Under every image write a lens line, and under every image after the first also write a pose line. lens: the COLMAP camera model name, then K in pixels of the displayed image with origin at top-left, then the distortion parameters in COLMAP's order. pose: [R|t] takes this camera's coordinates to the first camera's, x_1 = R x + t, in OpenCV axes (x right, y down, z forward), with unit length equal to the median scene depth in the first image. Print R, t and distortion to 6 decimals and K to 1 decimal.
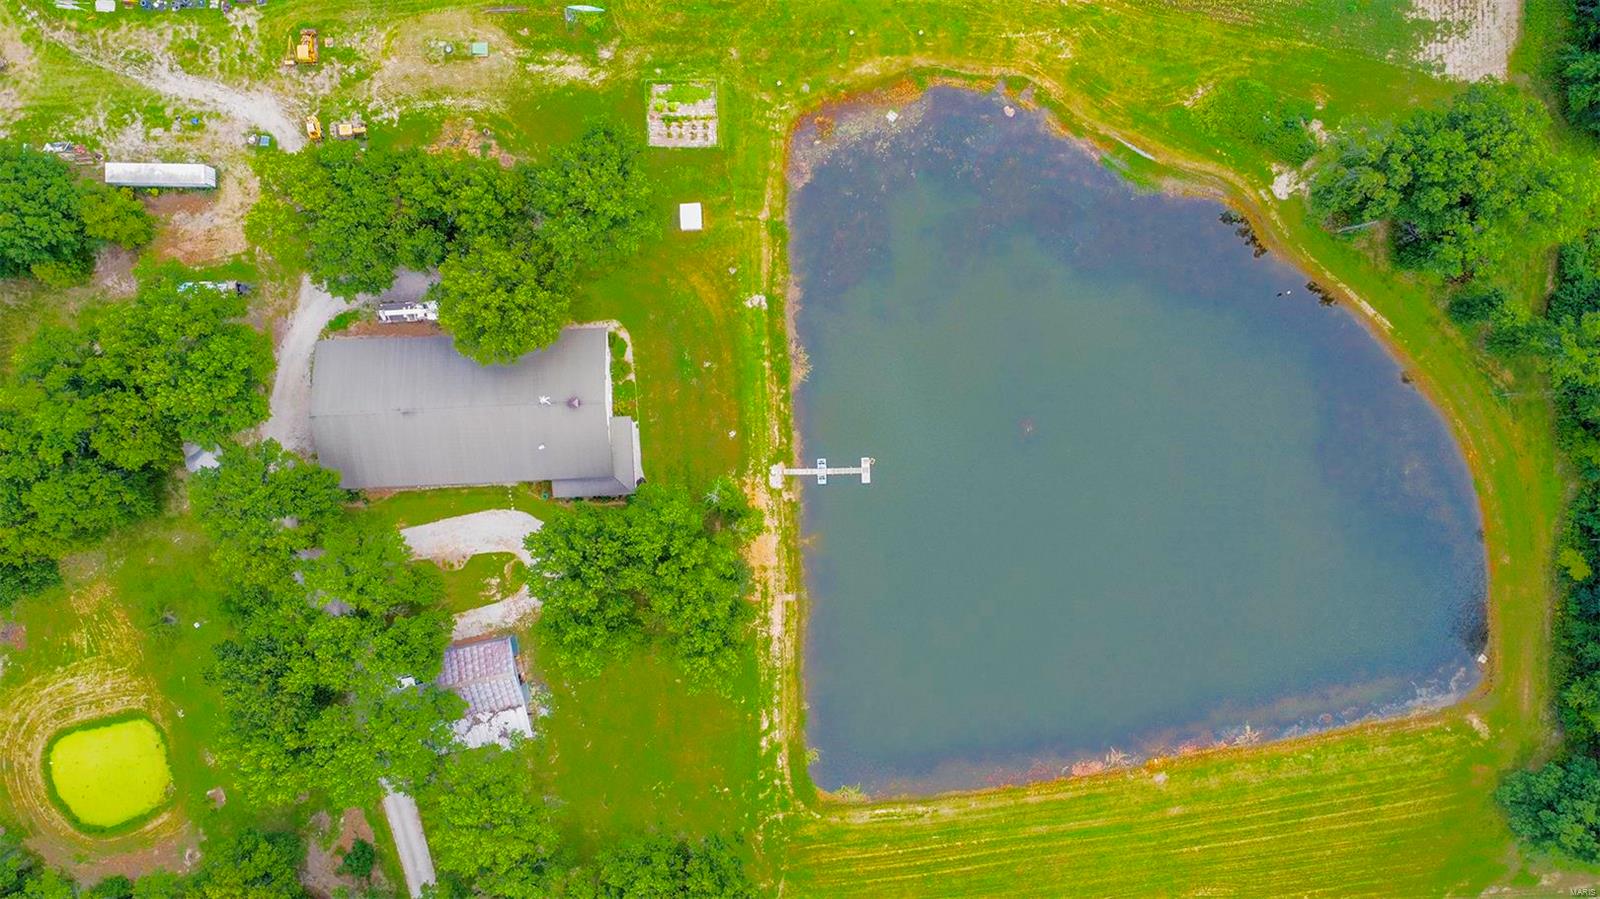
lens RADIAL K [[1201.9, 0, 800.0], [0, 1201.9, 449.5], [0, 0, 1]] dist [-0.000098, -0.001620]
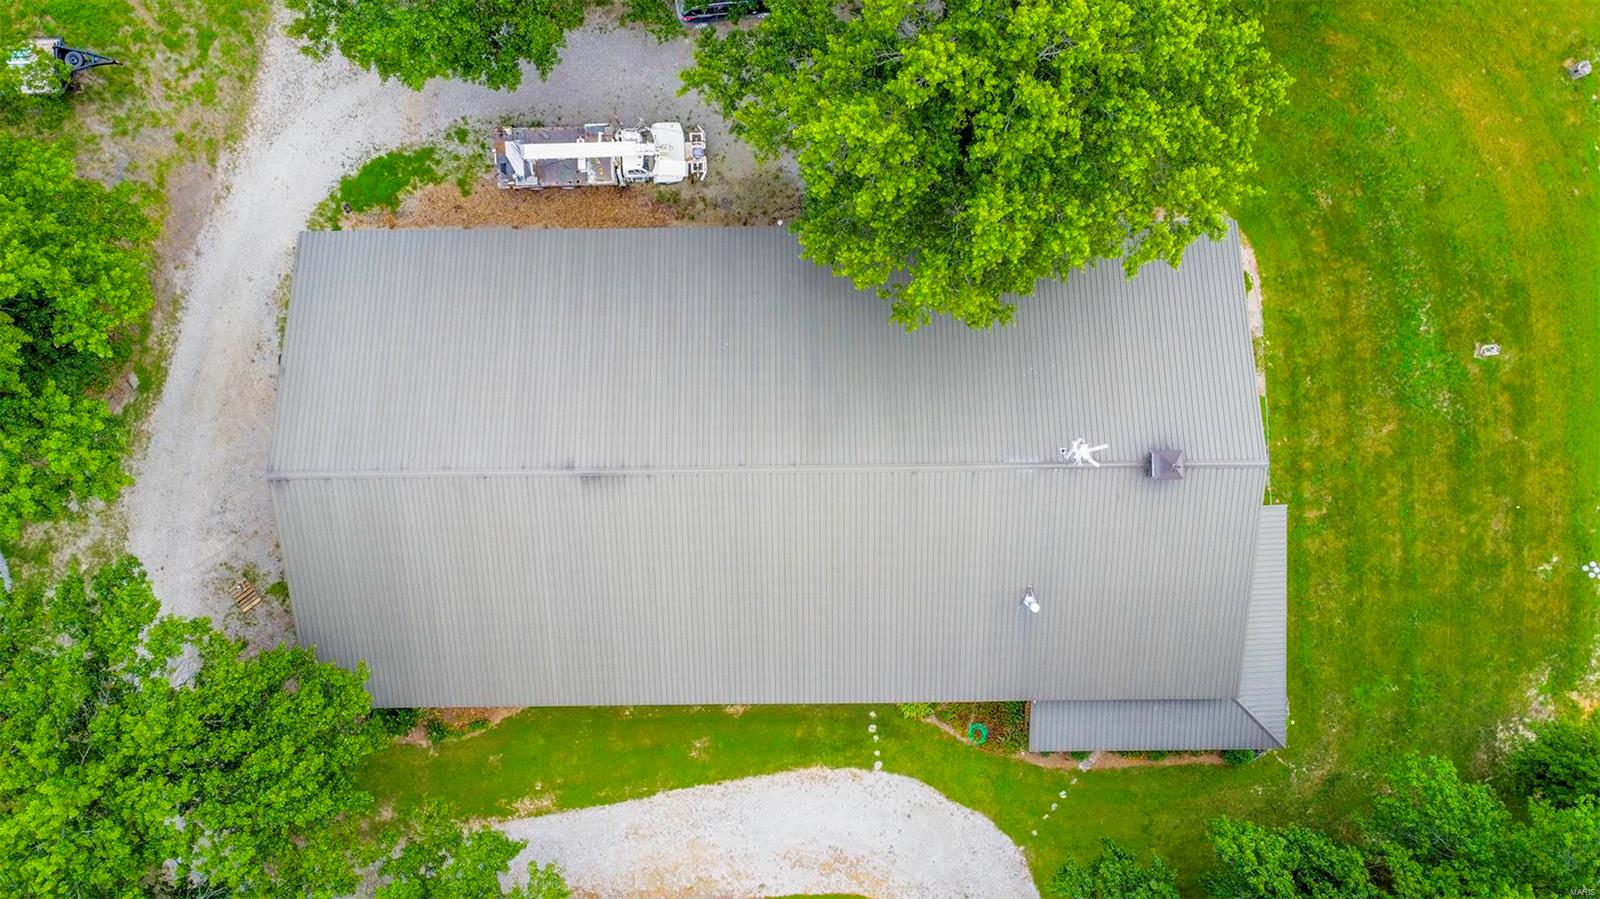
lens RADIAL K [[1201.9, 0, 800.0], [0, 1201.9, 449.5], [0, 0, 1]] dist [-0.000098, -0.001620]
pose [[0.999418, 0.033913, 0.003673, -0.266197], [-0.033919, 0.999423, 0.001593, -0.037979], [-0.003617, -0.001717, 0.999992, 0.672877]]
